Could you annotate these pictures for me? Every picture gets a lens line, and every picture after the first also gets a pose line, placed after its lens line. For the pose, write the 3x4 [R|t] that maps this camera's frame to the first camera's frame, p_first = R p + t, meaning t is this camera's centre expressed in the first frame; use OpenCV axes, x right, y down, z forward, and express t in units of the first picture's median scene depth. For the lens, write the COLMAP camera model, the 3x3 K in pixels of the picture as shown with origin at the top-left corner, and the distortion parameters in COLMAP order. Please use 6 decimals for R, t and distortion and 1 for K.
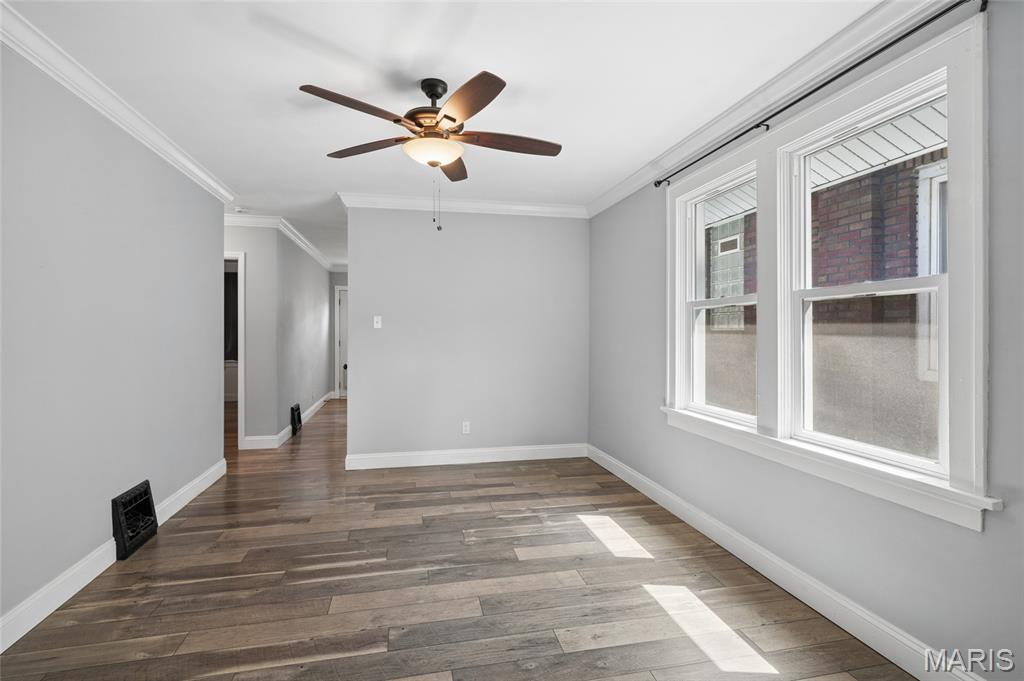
lens RADIAL K [[467.1, 0, 509.4], [0, 467.1, 338.0], [0, 0, 1]] dist [-0.000265, 0.000746]
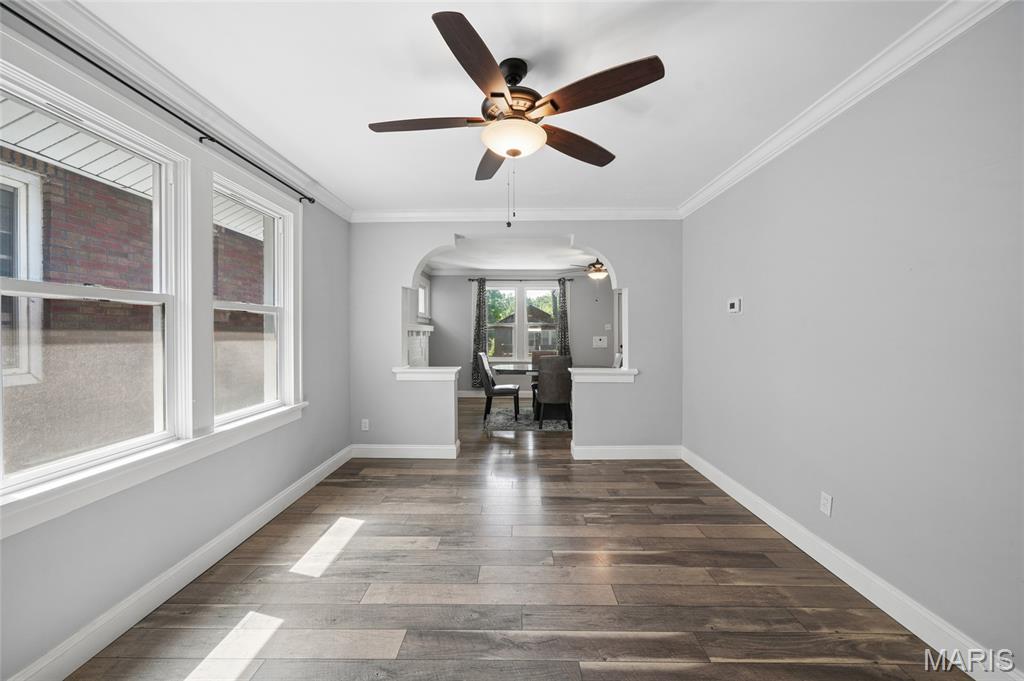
lens RADIAL K [[389.0, 0, 513.5], [0, 389.0, 334.2], [0, 0, 1]] dist [-0.004585, -0.000321]
pose [[-0.974322, -0.000214, 0.225159, -0.333686], [0.003805, 0.999841, 0.017415, -0.031485], [-0.225127, 0.017824, -0.974166, 1.766046]]
